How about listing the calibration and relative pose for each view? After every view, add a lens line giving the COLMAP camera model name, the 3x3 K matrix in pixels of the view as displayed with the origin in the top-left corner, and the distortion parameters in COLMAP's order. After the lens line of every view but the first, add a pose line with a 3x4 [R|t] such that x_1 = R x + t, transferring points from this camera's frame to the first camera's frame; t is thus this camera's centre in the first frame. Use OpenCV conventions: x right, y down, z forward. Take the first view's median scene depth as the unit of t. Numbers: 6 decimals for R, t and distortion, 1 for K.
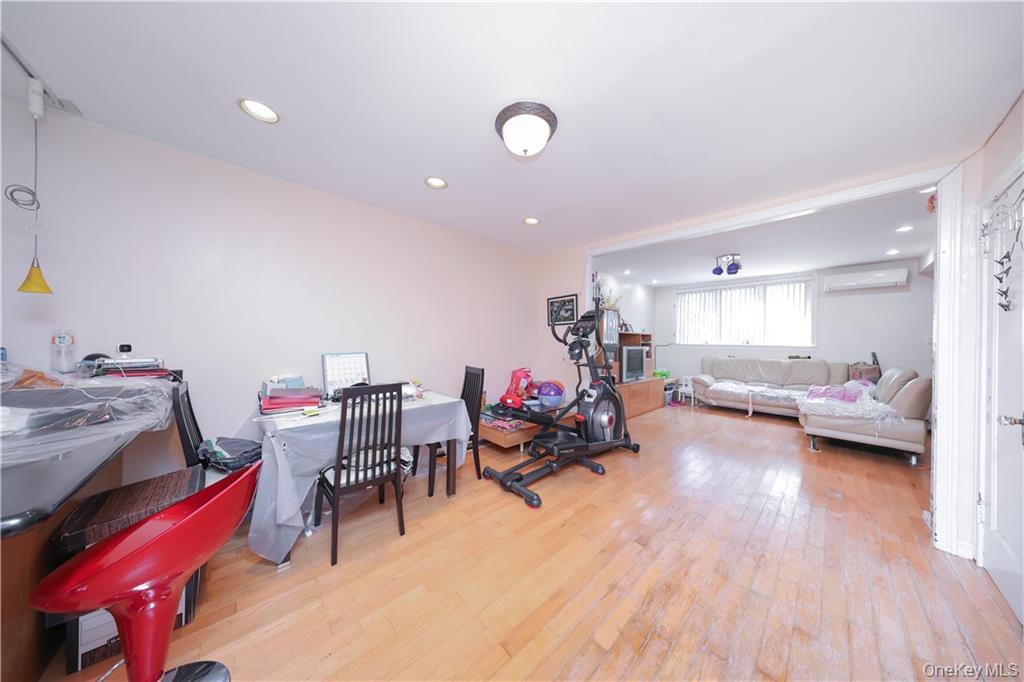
lens RADIAL K [[295.4, 0, 511.8], [0, 295.4, 340.4], [0, 0, 1]] dist [0.001952, -0.000056]
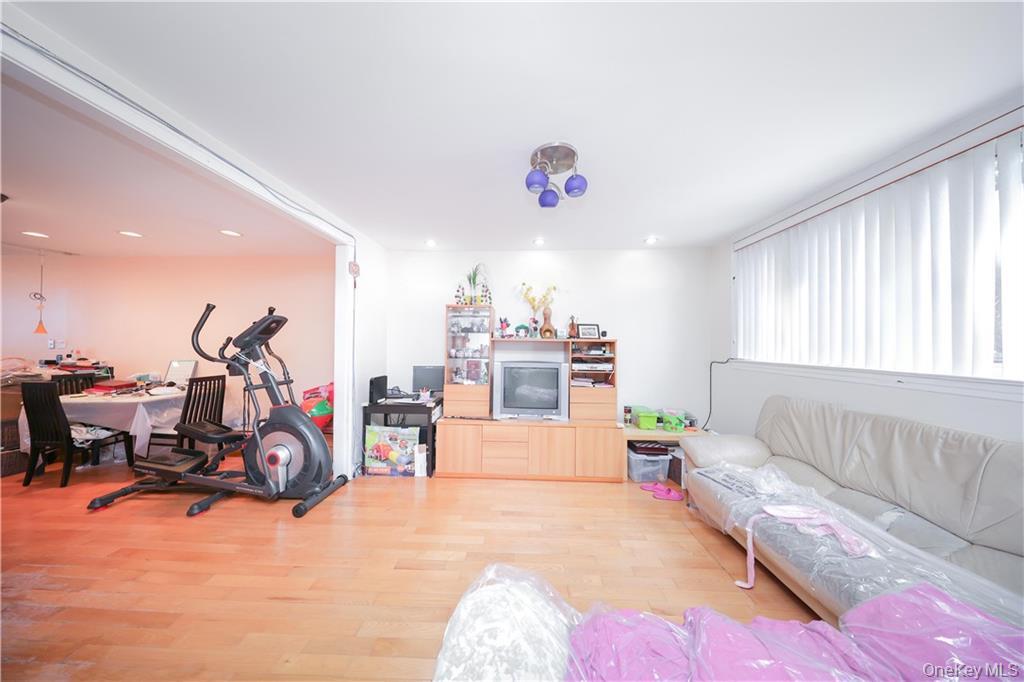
lens RADIAL K [[295.4, 0, 514.0], [0, 295.4, 341.9], [0, 0, 1]] dist [0.001952, -0.000056]
pose [[0.717238, -0.012774, -0.696711, 1.221672], [0.000791, 0.999846, -0.017517, -0.016977], [0.696828, 0.012013, 0.717138, 0.813566]]
